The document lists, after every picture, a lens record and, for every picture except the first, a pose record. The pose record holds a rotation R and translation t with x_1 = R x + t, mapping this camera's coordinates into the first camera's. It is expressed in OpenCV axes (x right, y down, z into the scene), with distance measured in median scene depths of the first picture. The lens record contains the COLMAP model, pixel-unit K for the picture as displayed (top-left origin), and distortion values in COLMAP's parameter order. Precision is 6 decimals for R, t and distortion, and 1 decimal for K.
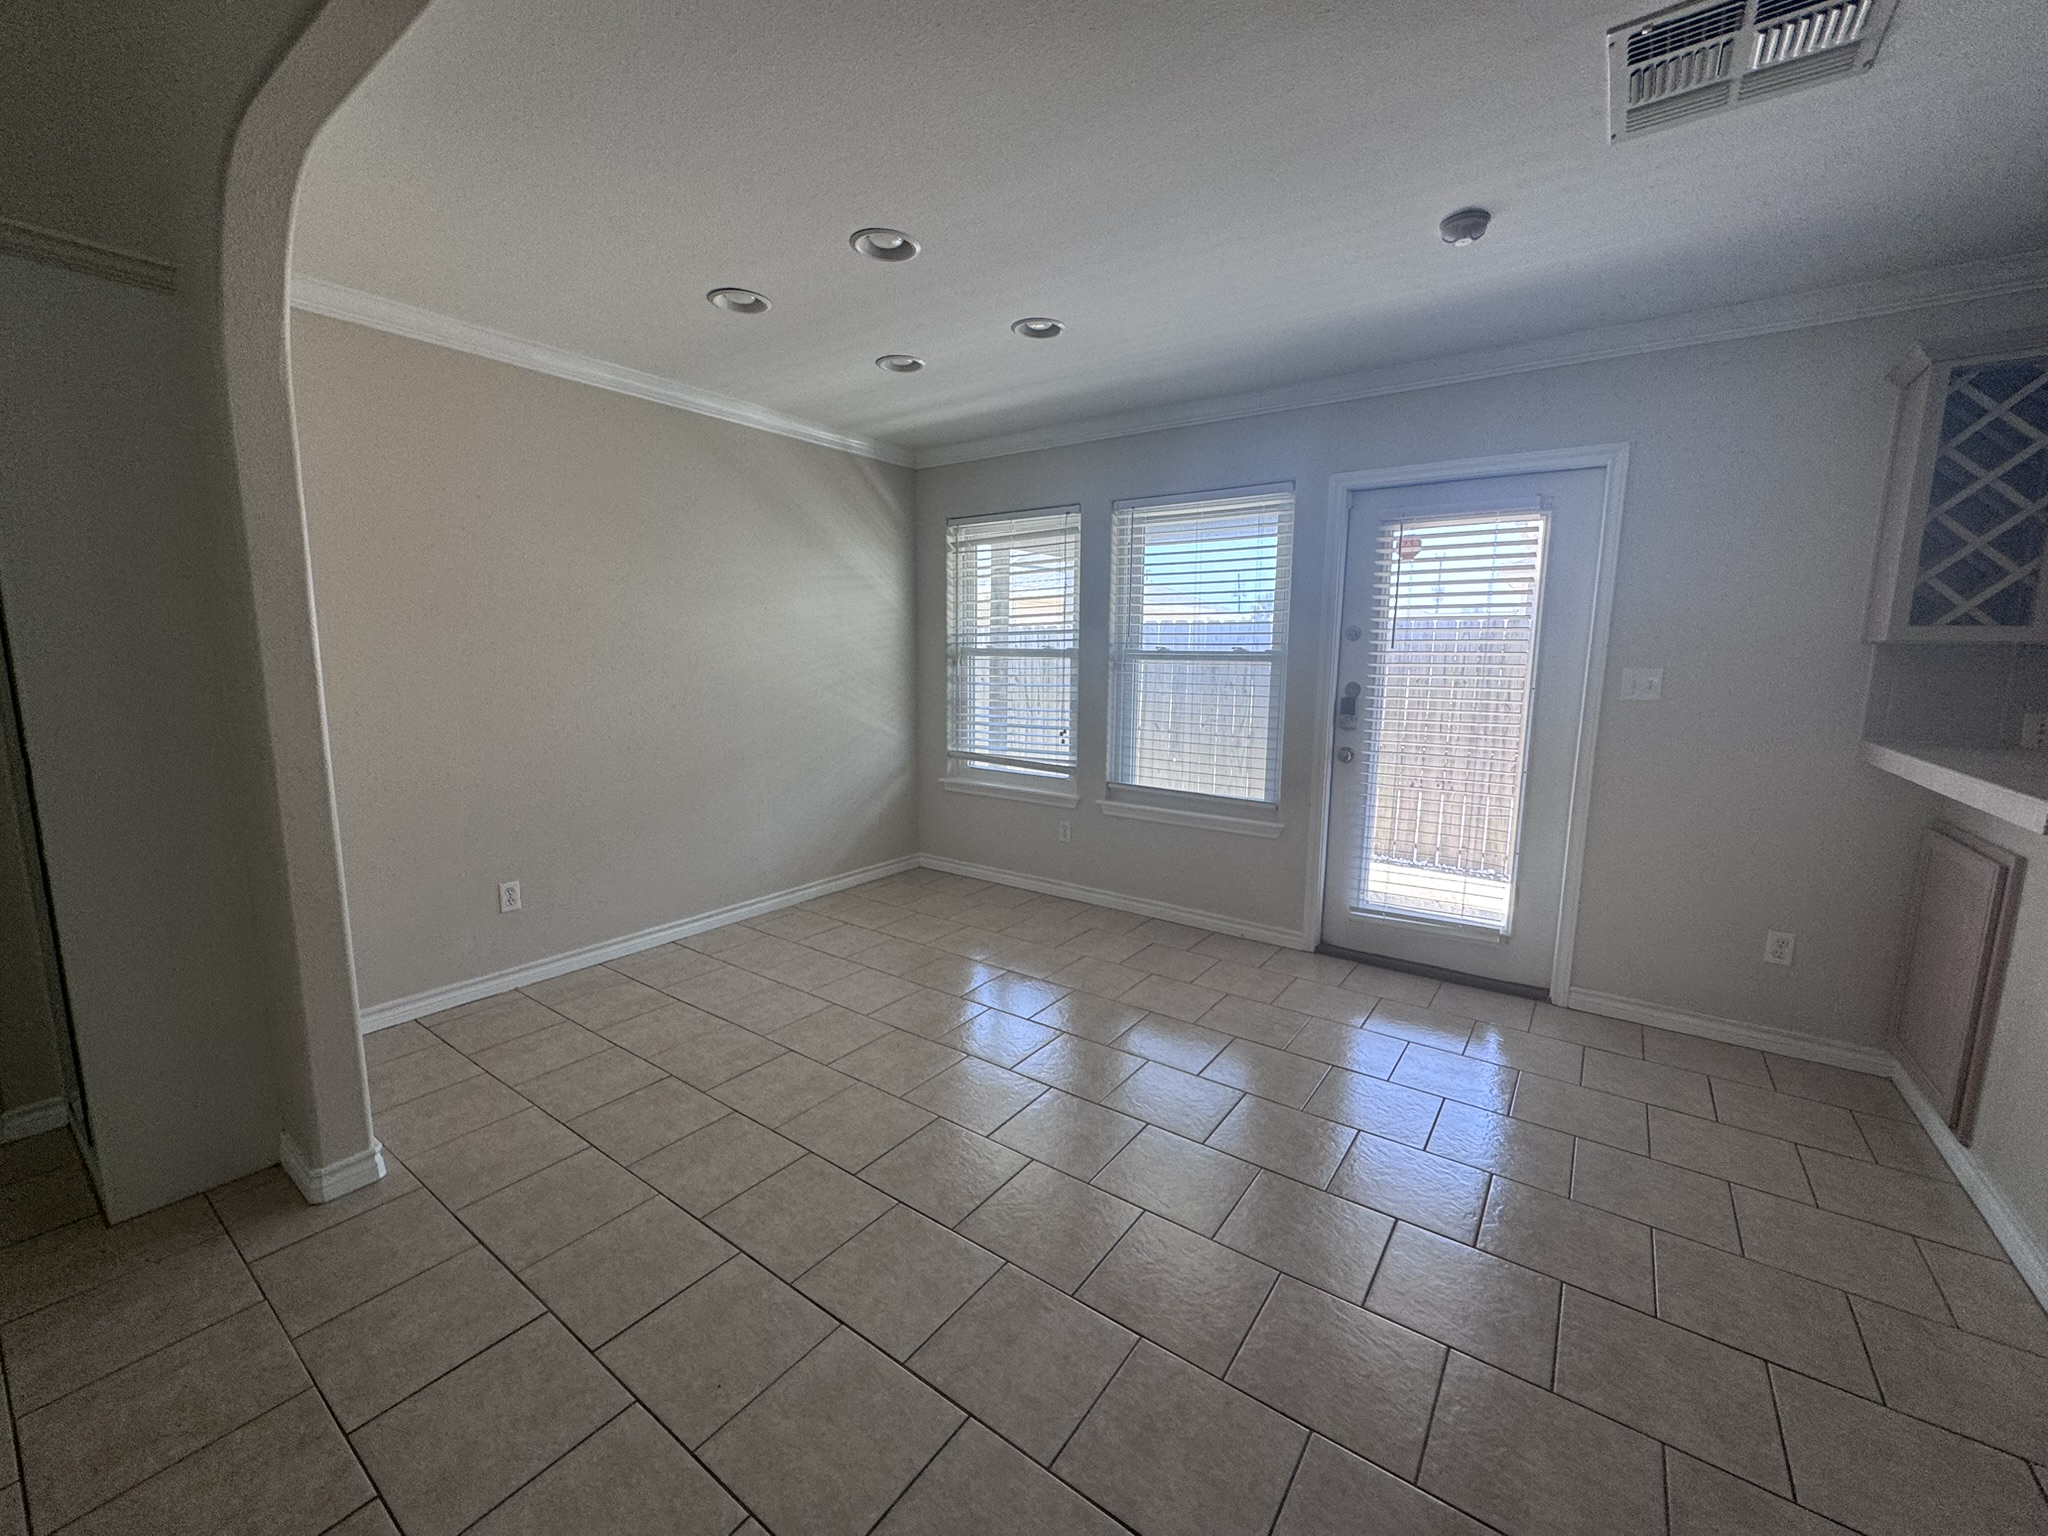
lens RADIAL K [[820.0, 0, 1024.0], [0, 820.0, 768.0], [0, 0, 1]] dist [-0.003347, -0.000042]
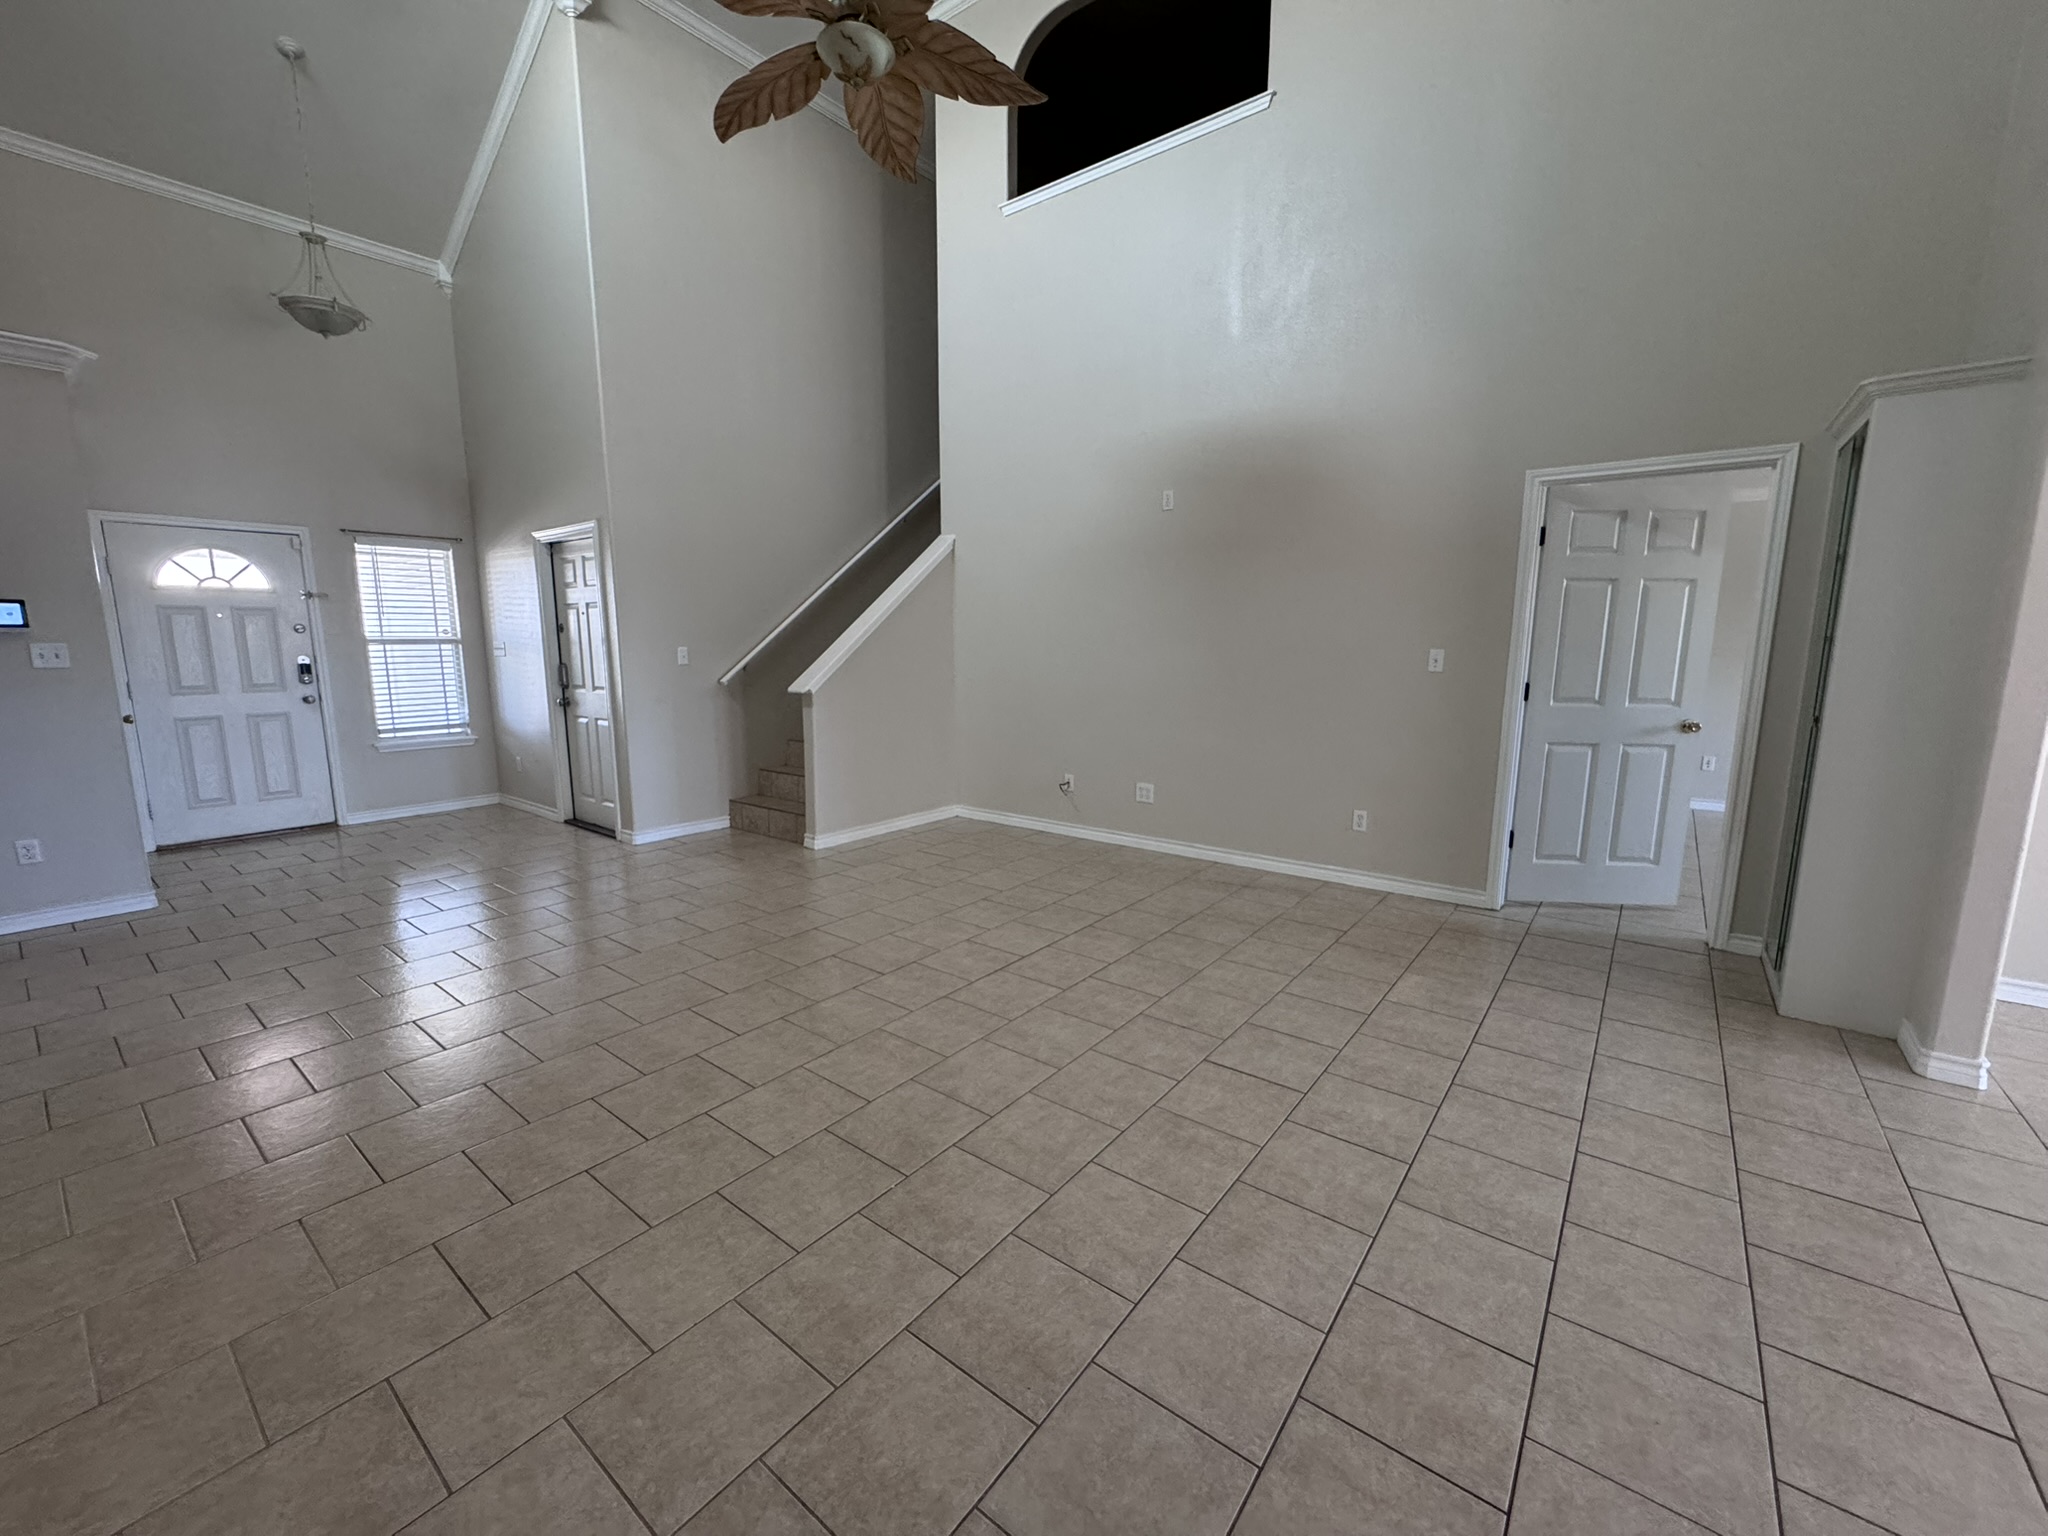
lens RADIAL K [[812.2, 0, 1018.5], [0, 812.2, 772.1], [0, 0, 1]] dist [-0.000343, 0.000309]
pose [[-0.042171, 0.148851, -0.987960, 0.212600], [-0.138020, 0.978491, 0.153316, 0.029472], [0.989531, 0.142824, -0.020719, -0.244482]]
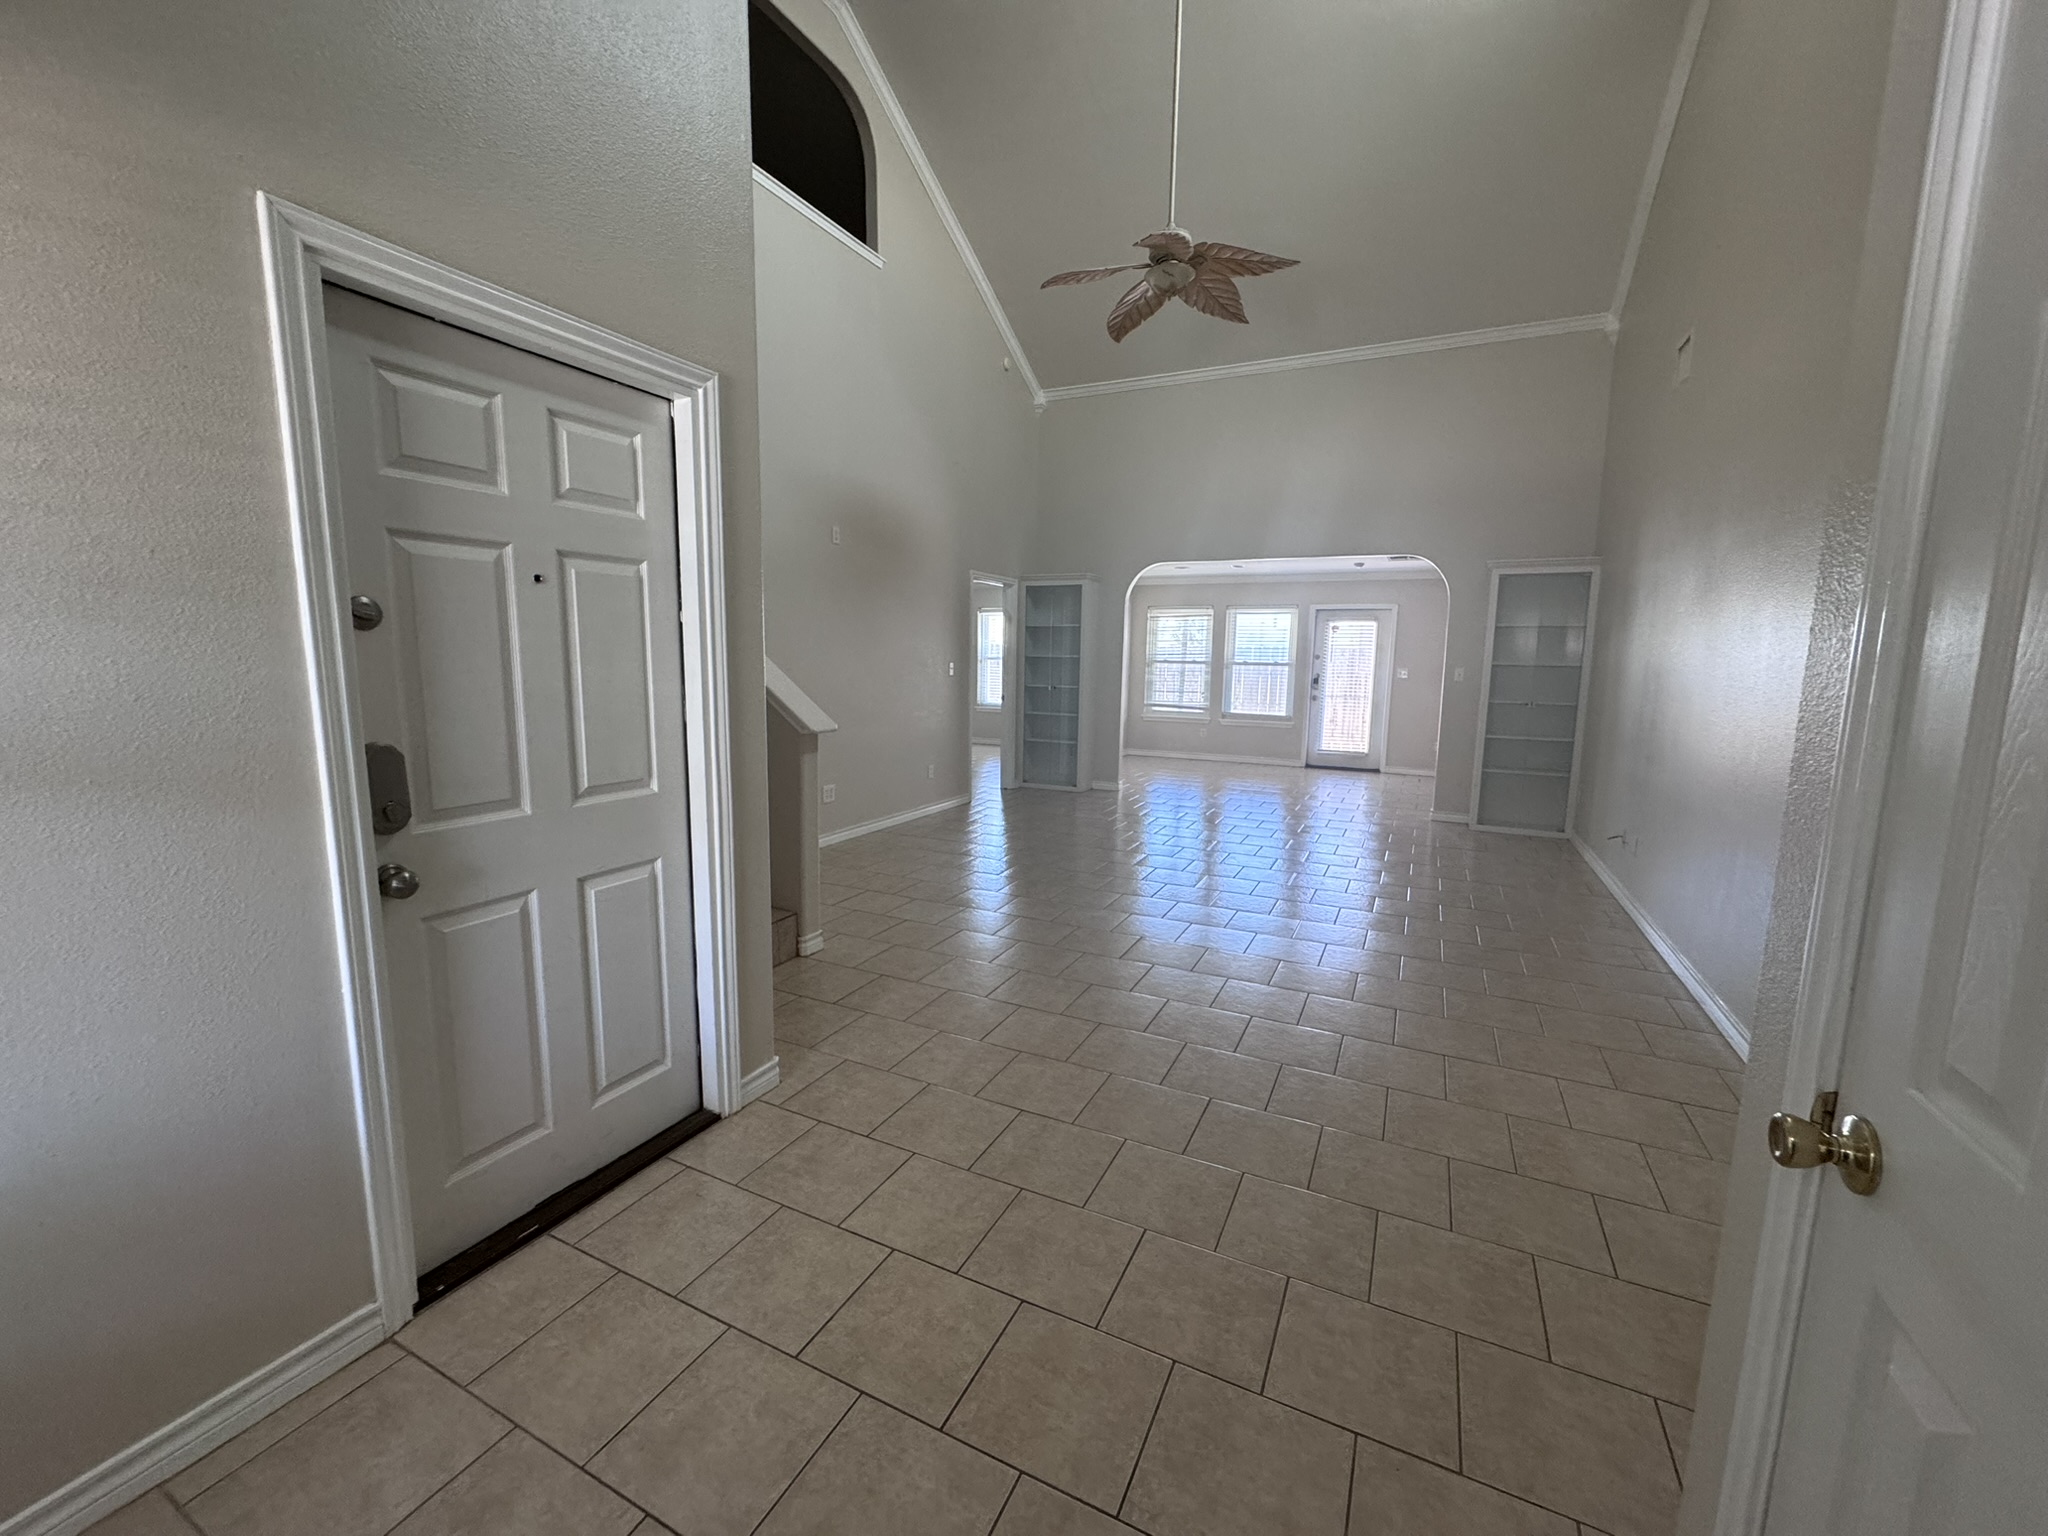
lens RADIAL K [[820.0, 0, 1024.0], [0, 820.0, 768.0], [0, 0, 1]] dist [-0.003347, -0.000042]
pose [[0.985851, -0.017074, 0.166752, -1.116441], [0.017177, 0.999852, 0.000828, 0.212325], [-0.166741, 0.002048, 0.985999, -1.703953]]
